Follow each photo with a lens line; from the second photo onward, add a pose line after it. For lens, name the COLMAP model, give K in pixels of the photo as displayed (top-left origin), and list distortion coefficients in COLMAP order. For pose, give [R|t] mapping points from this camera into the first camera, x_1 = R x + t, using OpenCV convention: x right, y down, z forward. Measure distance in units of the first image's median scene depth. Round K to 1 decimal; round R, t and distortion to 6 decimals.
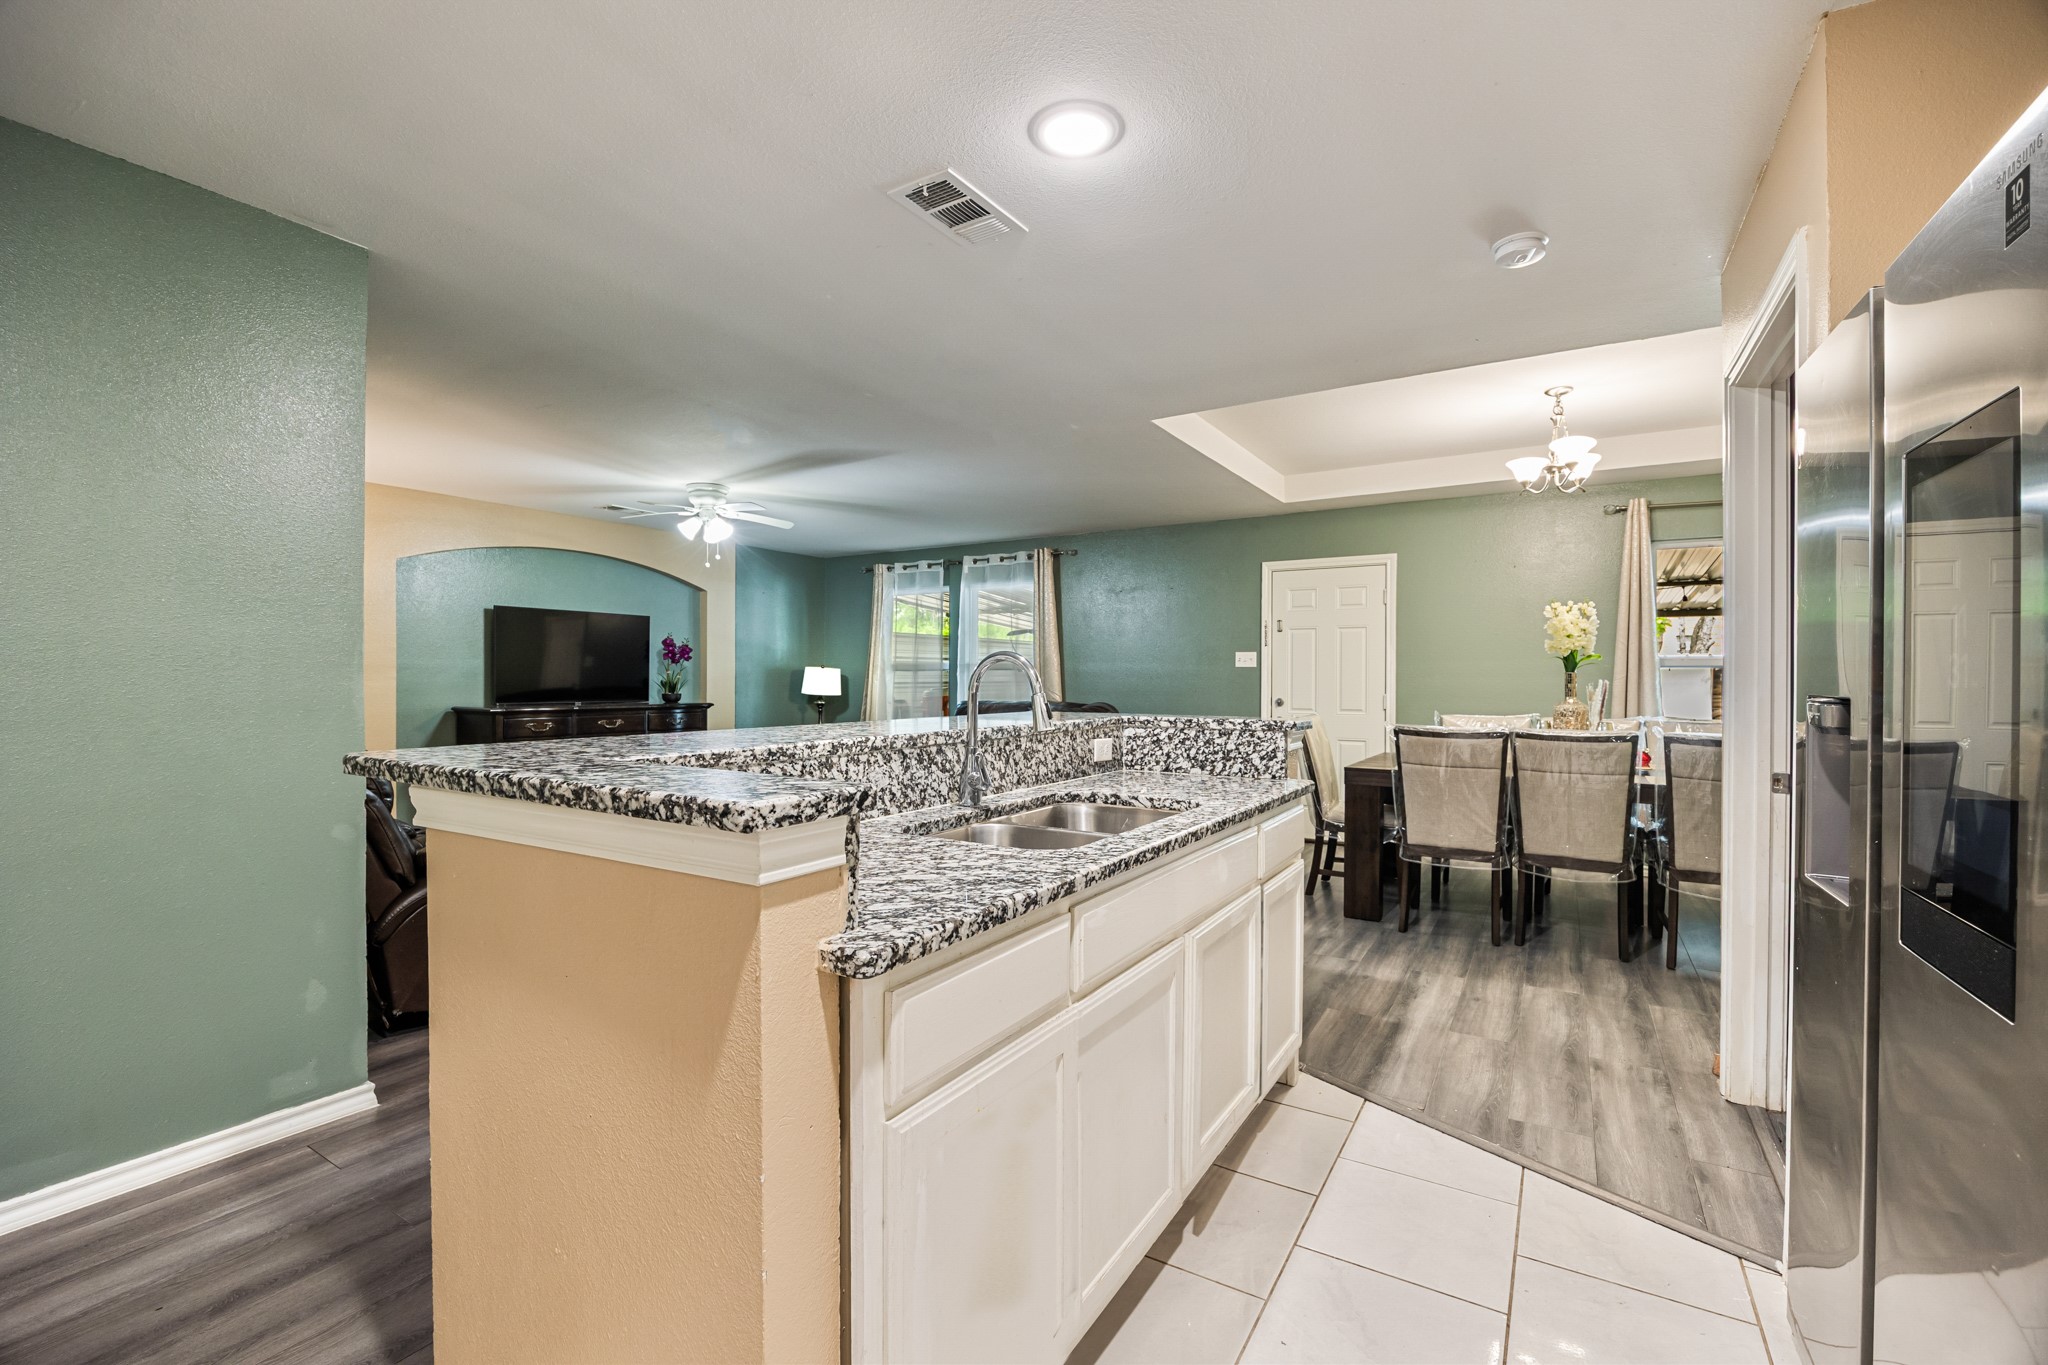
lens RADIAL K [[893.8, 0, 1024.9], [0, 893.8, 684.2], [0, 0, 1]] dist [-0.009490, -0.000068]
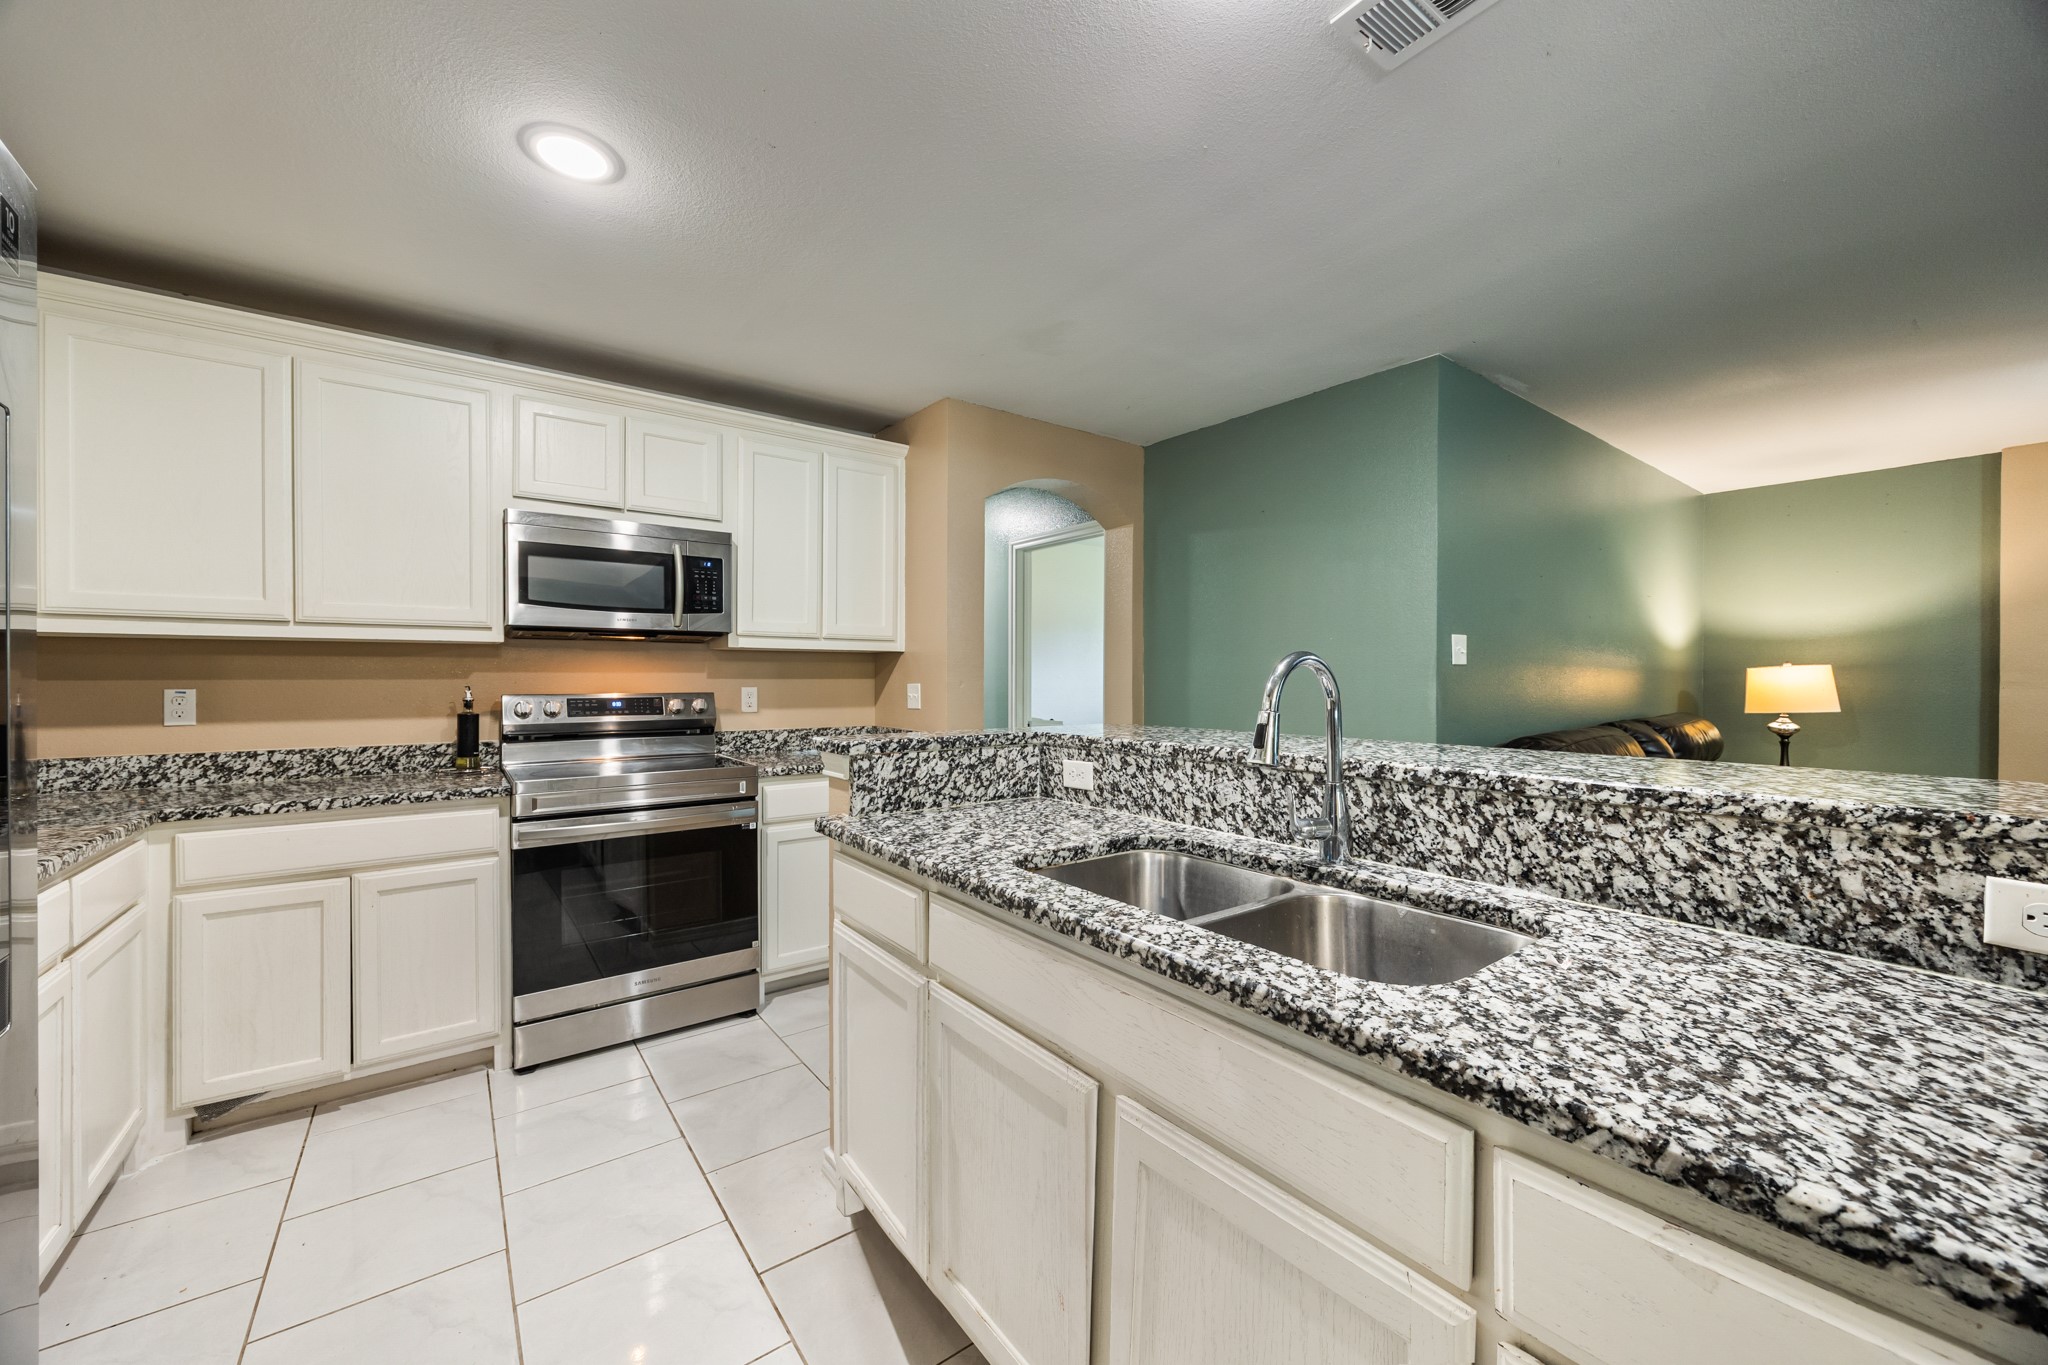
lens RADIAL K [[772.1, 0, 1011.8], [0, 772.1, 682.9], [0, 0, 1]] dist [0.003695, -0.000164]
pose [[-0.377756, 0.002522, -0.925902, 0.524475], [-0.005059, 0.999976, 0.004788, -0.011098], [0.925891, 0.006493, -0.377734, 0.832304]]
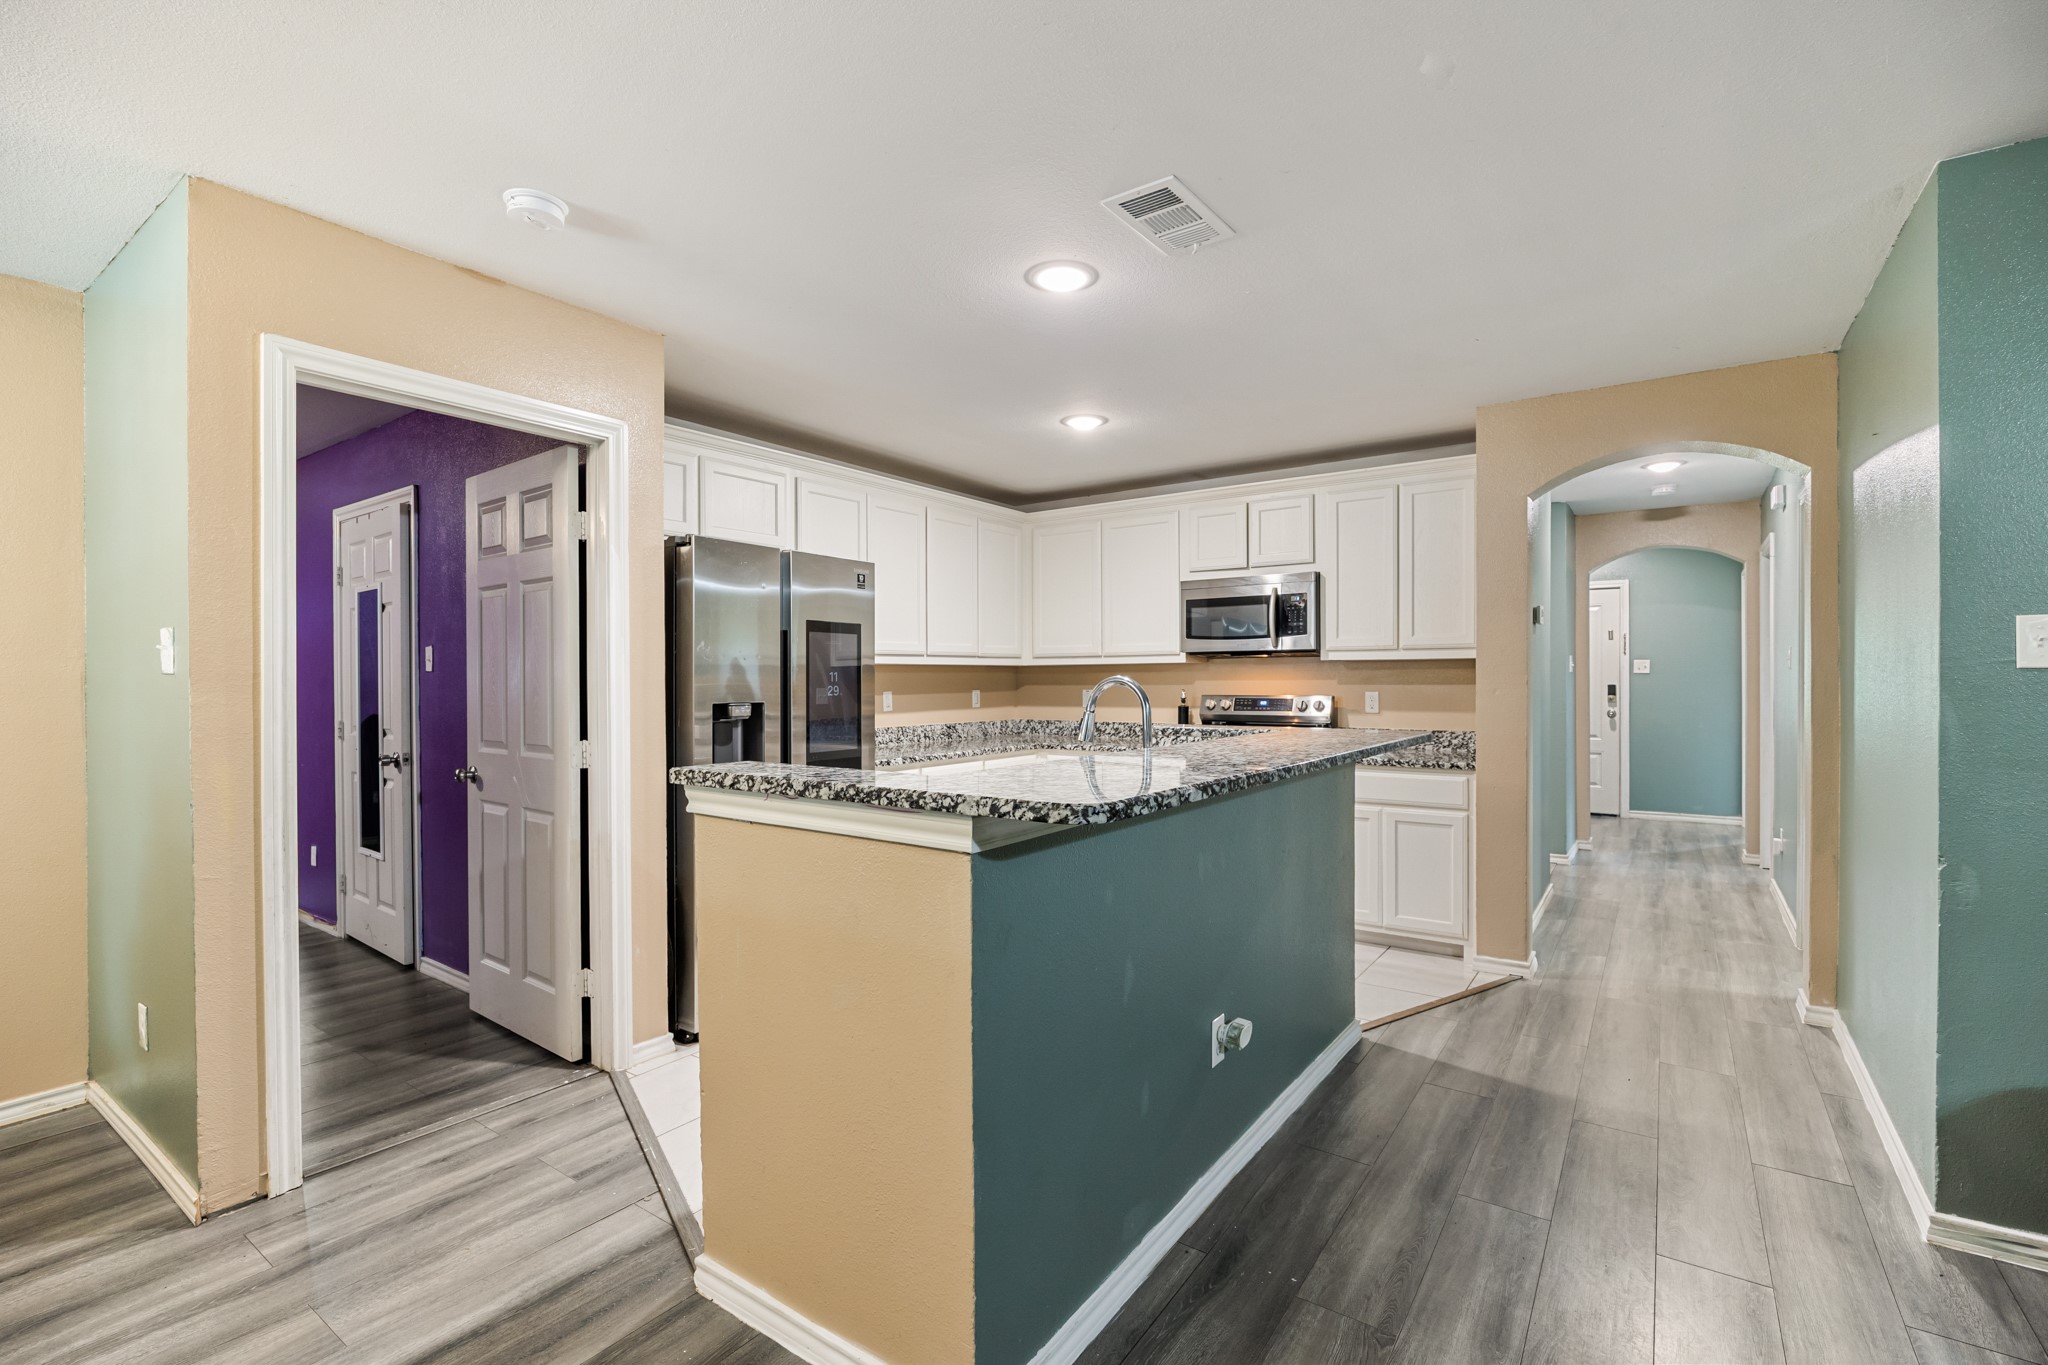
lens RADIAL K [[893.8, 0, 1026.3], [0, 893.8, 684.4], [0, 0, 1]] dist [-0.009490, -0.000068]
pose [[-0.998550, 0.001641, 0.053799, 0.029507], [0.002236, 0.999937, 0.010994, -0.033002], [-0.053778, 0.011098, -0.998491, 1.832589]]
